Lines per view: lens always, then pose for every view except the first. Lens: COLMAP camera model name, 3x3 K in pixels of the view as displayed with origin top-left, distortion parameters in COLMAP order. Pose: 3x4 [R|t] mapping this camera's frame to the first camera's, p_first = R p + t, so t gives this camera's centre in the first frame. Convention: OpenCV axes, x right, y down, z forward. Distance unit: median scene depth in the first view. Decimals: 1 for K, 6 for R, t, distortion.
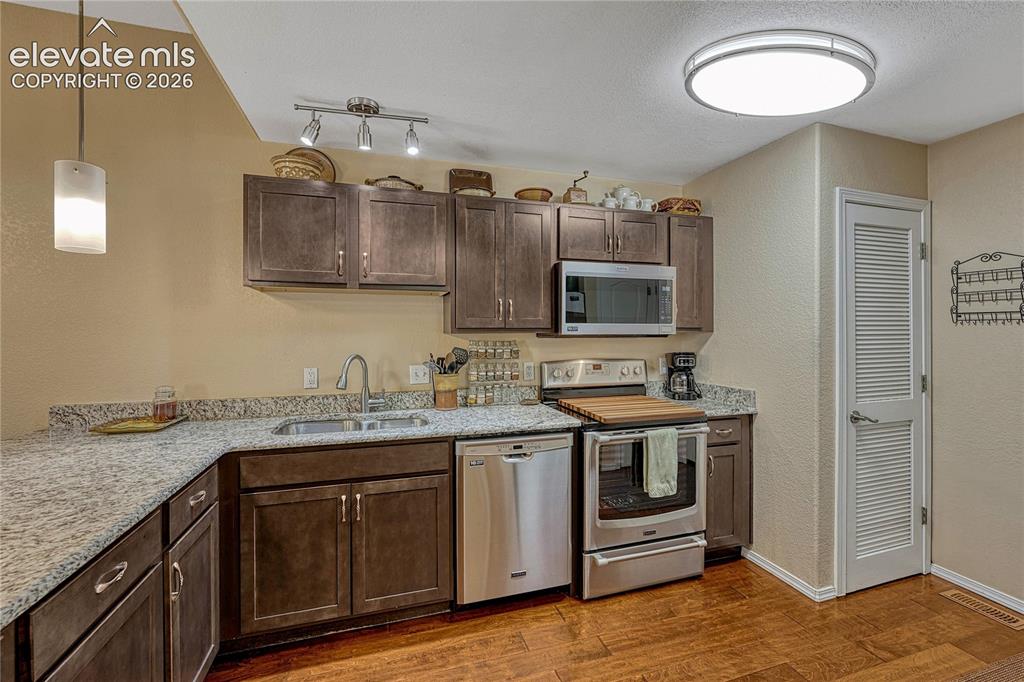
lens RADIAL K [[429.7, 0, 511.5], [0, 429.7, 330.0], [0, 0, 1]] dist [-0.003159, -0.000354]
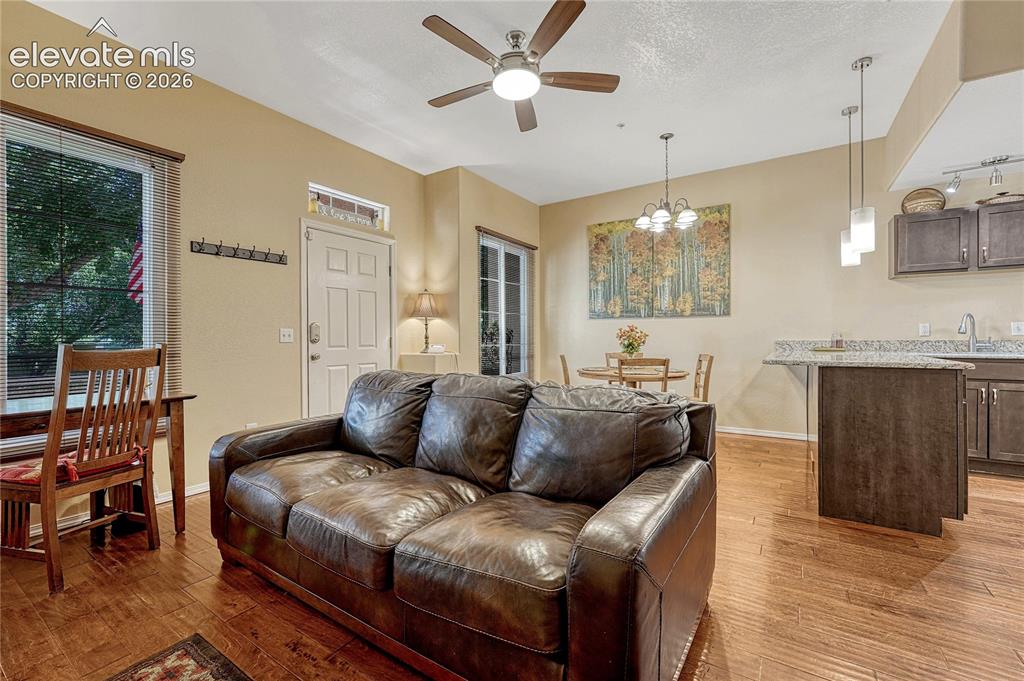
lens RADIAL K [[427.5, 0, 508.5], [0, 427.5, 343.2], [0, 0, 1]] dist [-0.008389, -0.000274]
pose [[0.641451, 0.007900, -0.767124, -0.238841], [0.006034, 0.999864, 0.015343, 0.124708], [0.767140, -0.014471, 0.641316, -1.209951]]
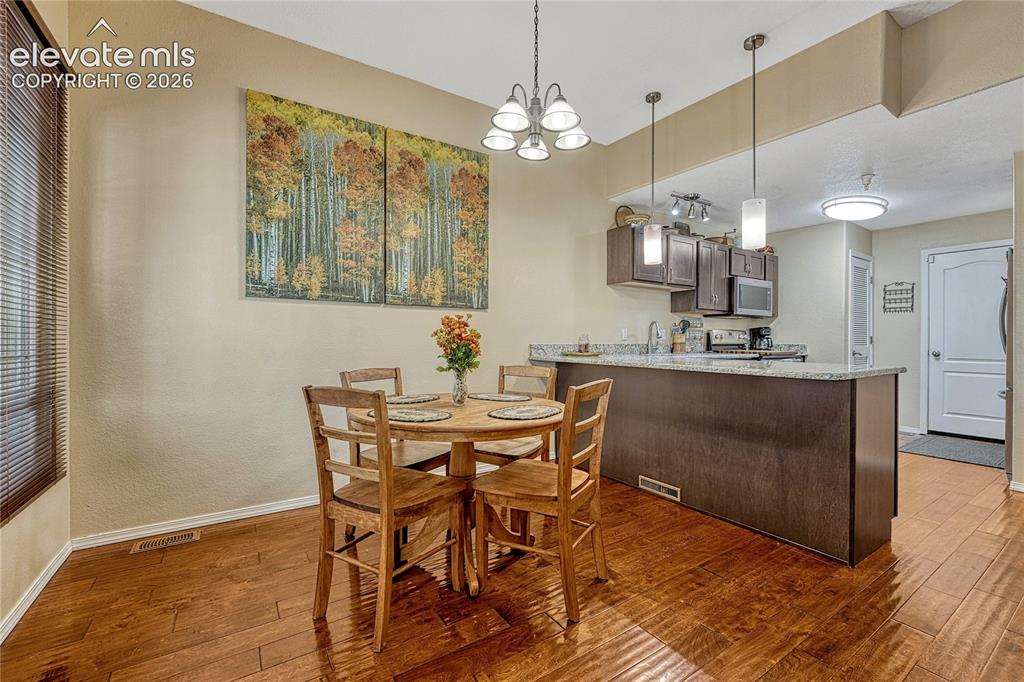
lens RADIAL K [[426.6, 0, 512.0], [0, 426.6, 341.0], [0, 0, 1]] dist [-0.009196, -0.000054]
pose [[0.961322, 0.006126, 0.275358, -1.376477], [-0.009066, 0.999915, 0.009406, 0.123269], [-0.275277, -0.011538, 0.961296, -0.570783]]
